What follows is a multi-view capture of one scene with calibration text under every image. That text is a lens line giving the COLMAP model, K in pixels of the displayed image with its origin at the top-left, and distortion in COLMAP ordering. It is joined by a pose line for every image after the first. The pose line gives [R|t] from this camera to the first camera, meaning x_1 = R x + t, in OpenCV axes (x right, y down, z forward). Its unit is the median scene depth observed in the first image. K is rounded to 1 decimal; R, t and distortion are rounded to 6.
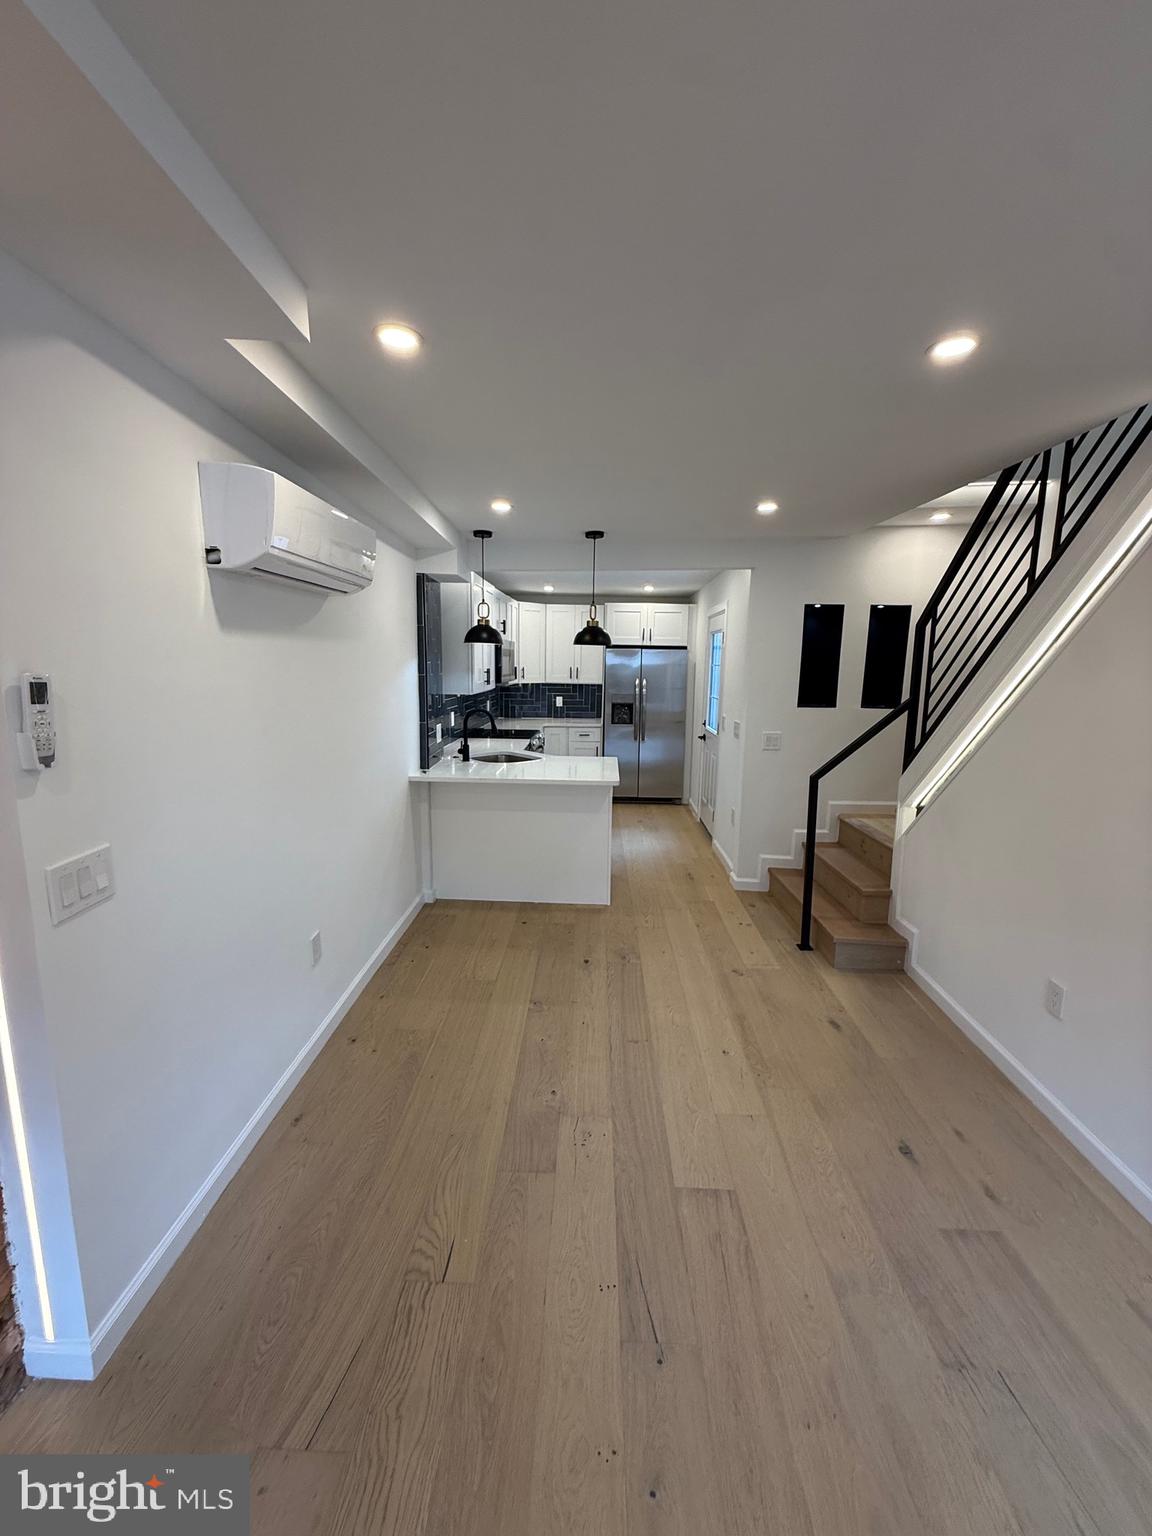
lens RADIAL K [[610.2, 0, 576.0], [0, 610.2, 768.0], [0, 0, 1]] dist [-0.010360, 0.000034]
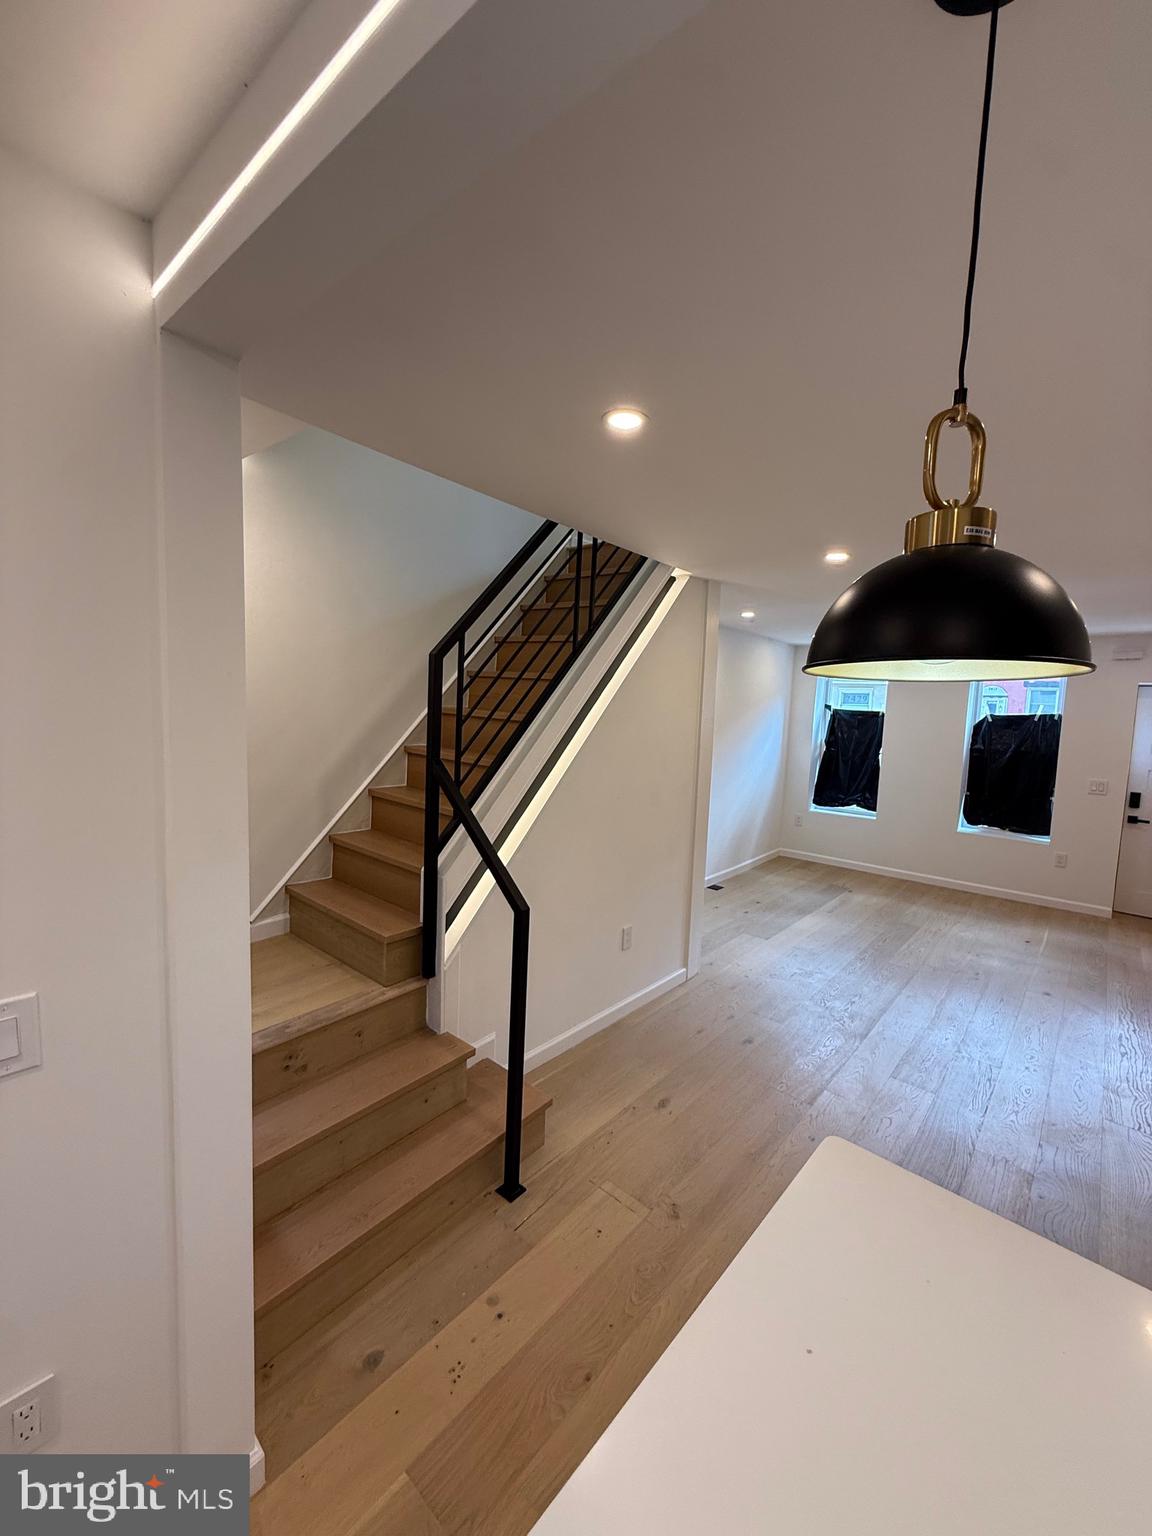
lens RADIAL K [[610.2, 0, 576.0], [0, 610.2, 768.0], [0, 0, 1]] dist [-0.010360, 0.000034]
pose [[-0.780394, -0.107655, 0.615951, 0.004134], [0.050208, 0.971098, 0.233340, -0.124125], [-0.623269, 0.213022, -0.752434, 0.689890]]
